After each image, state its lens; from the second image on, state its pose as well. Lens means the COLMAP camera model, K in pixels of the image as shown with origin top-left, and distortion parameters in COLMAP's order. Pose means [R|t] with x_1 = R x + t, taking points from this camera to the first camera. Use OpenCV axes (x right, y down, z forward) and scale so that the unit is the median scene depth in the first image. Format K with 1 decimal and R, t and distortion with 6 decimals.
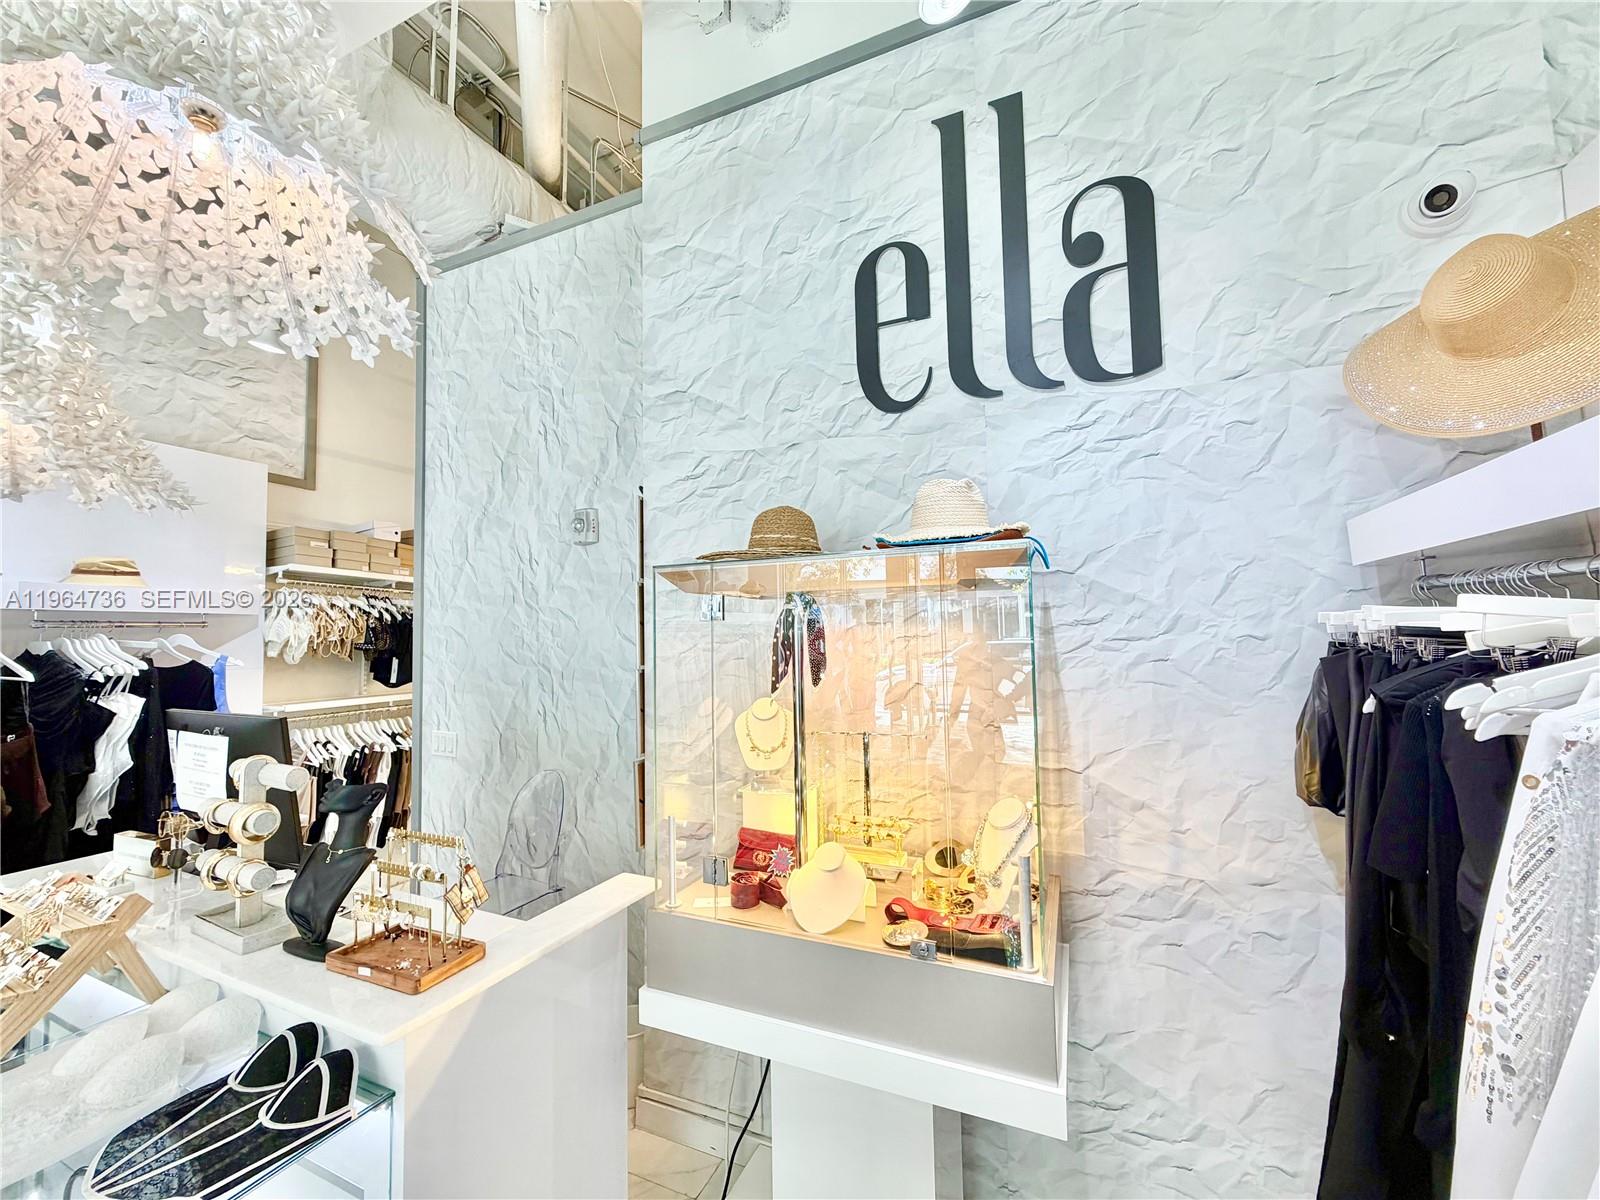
lens RADIAL K [[637.9, 0, 795.9], [0, 637.9, 601.4], [0, 0, 1]] dist [-0.000223, 0.000078]
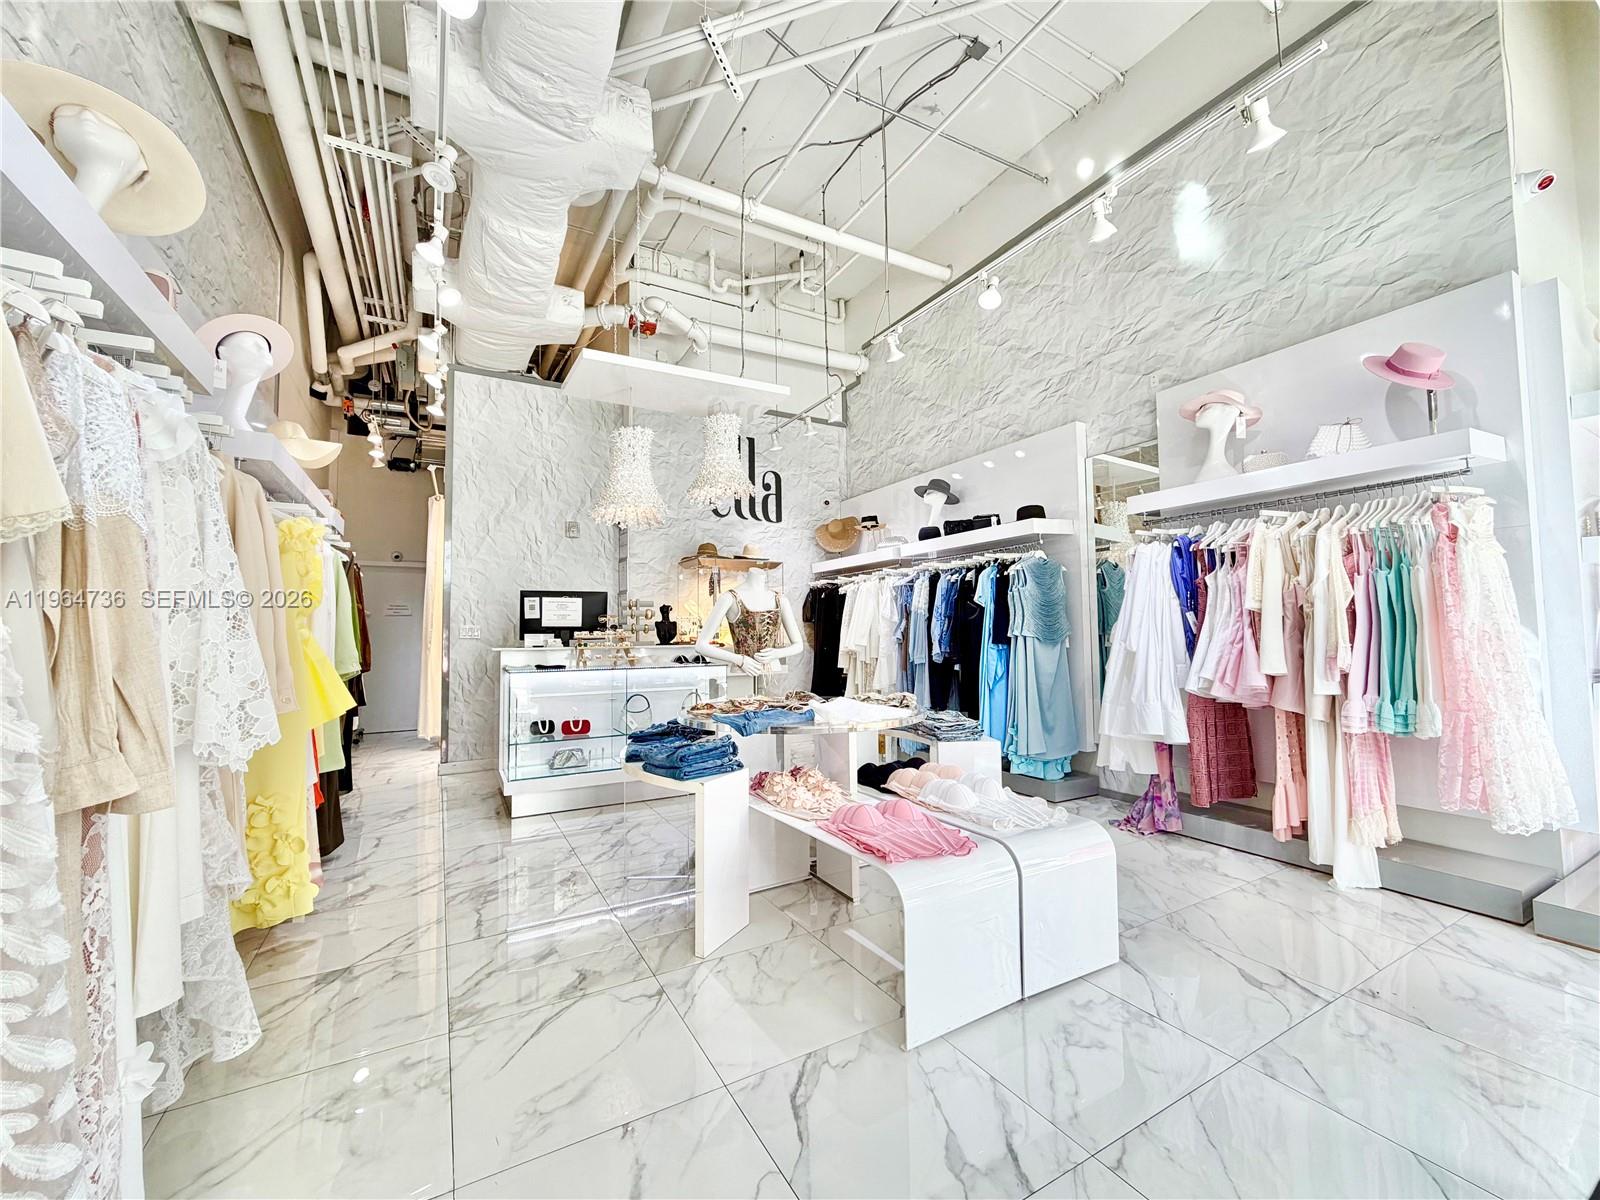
lens RADIAL K [[637.9, 0, 795.9], [0, 637.9, 601.4], [0, 0, 1]] dist [-0.000223, 0.000078]
pose [[0.598860, 0.053280, 0.799080, -2.214424], [-0.042203, 0.998498, -0.034948, 0.240841], [-0.799741, -0.012794, 0.600209, -1.307735]]
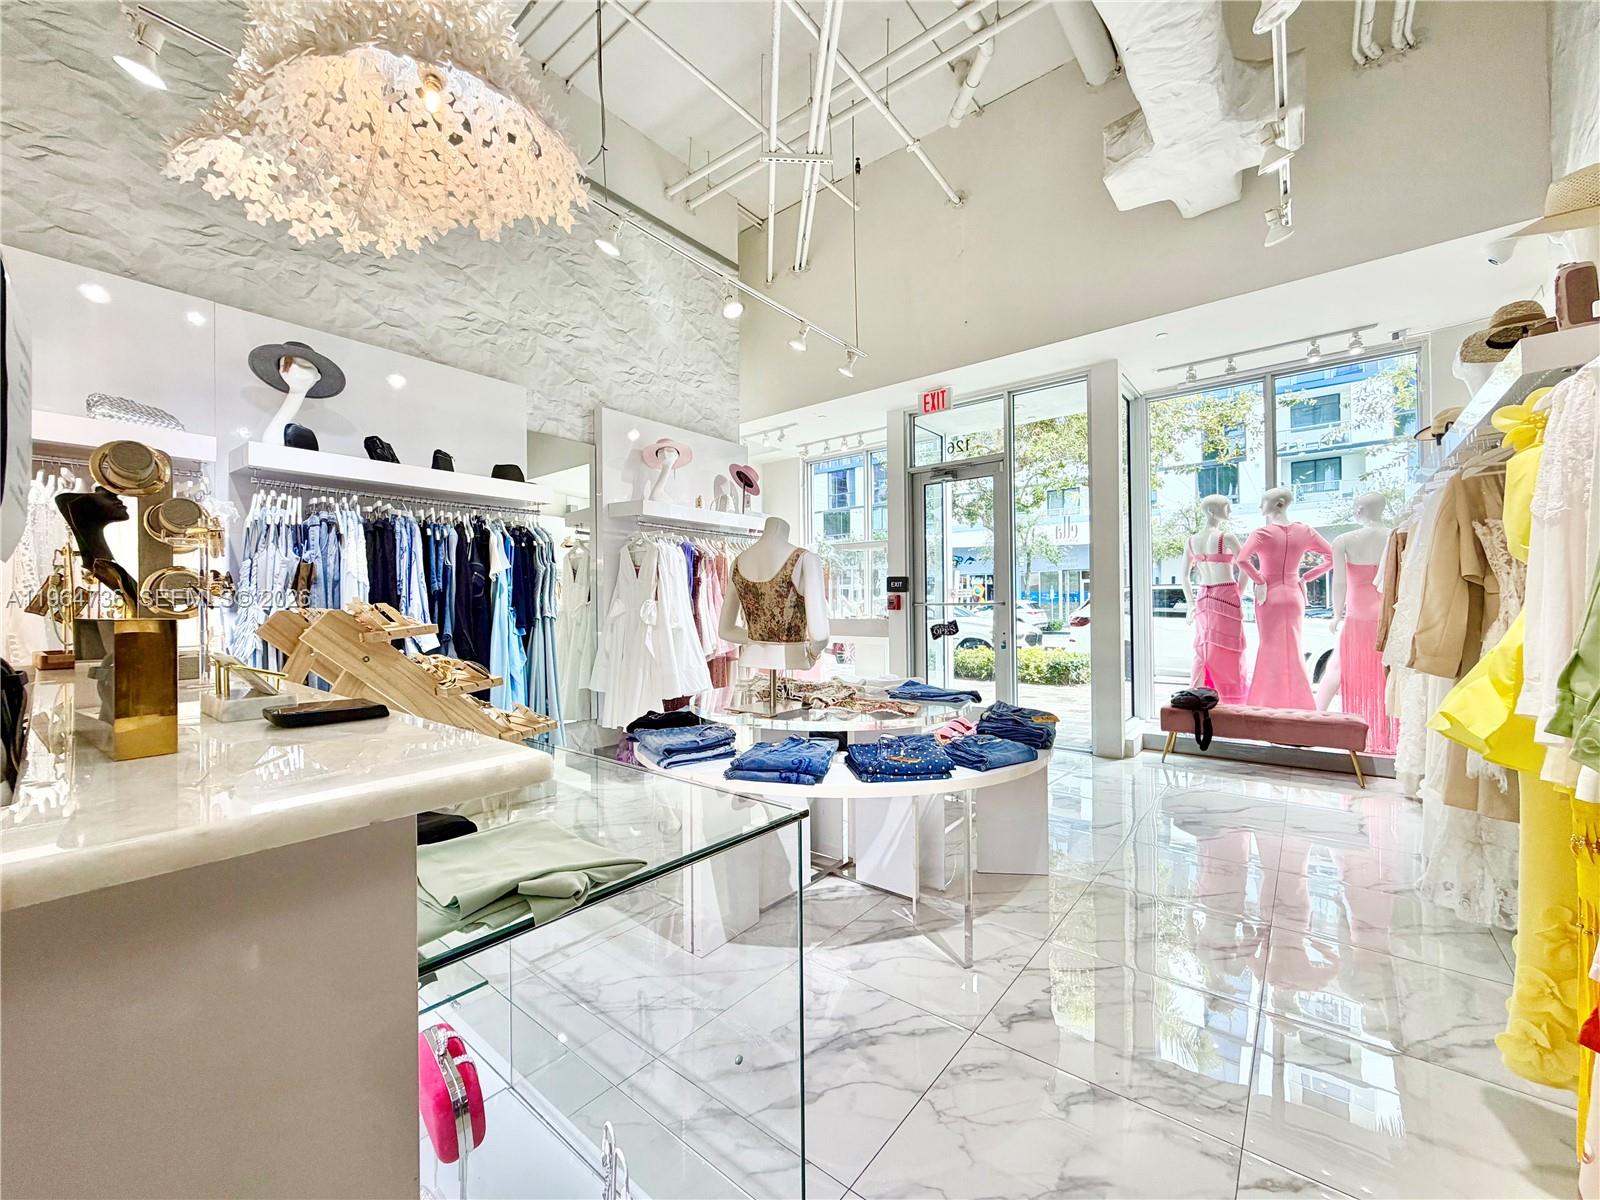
lens RADIAL K [[637.1, 0, 795.6], [0, 637.1, 601.4], [0, 0, 1]] dist [-0.000300, 0.000039]
pose [[-0.965109, 0.027069, 0.260445, -1.215662], [0.010870, 0.997926, -0.063441, 0.330294], [-0.261623, -0.058396, -0.963402, 1.043979]]
